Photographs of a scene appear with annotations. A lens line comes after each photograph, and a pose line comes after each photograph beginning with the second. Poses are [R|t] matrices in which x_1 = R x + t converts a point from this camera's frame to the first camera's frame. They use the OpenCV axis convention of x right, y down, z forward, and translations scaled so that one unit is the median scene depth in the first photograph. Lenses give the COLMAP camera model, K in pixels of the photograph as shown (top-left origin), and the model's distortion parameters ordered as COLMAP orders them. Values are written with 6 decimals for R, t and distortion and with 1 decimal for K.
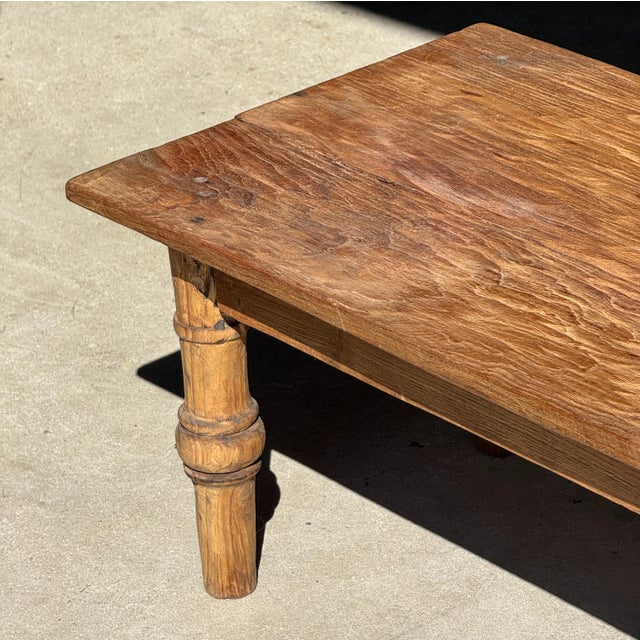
lens RADIAL K [[1209.6, 0, 310.6], [0, 1209.6, 298.2], [0, 0, 1]] dist [0.117316, 0.000000]
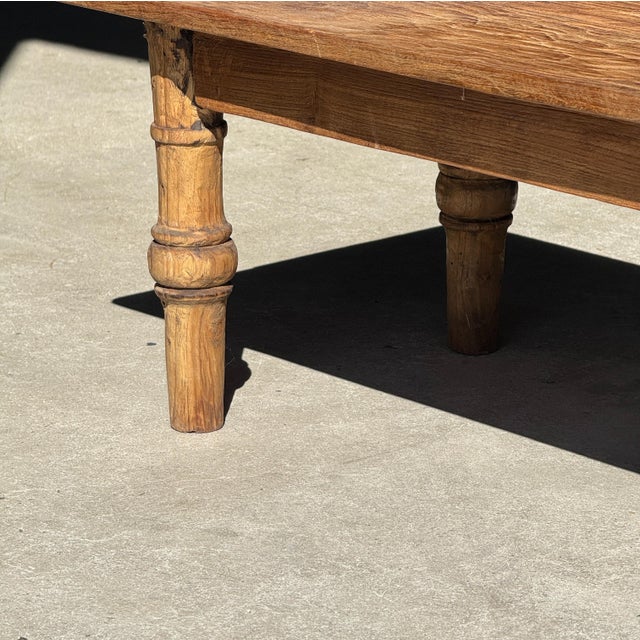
lens RADIAL K [[1209.6, 0, 291.5], [0, 1209.6, 311.9], [0, 0, 1]] dist [0.117316, 0.000000]
pose [[0.999399, 0.034582, -0.002205, 0.010459], [-0.034627, 0.994205, -0.101768, 0.260930], [-0.001327, 0.101783, 0.994806, 0.015127]]
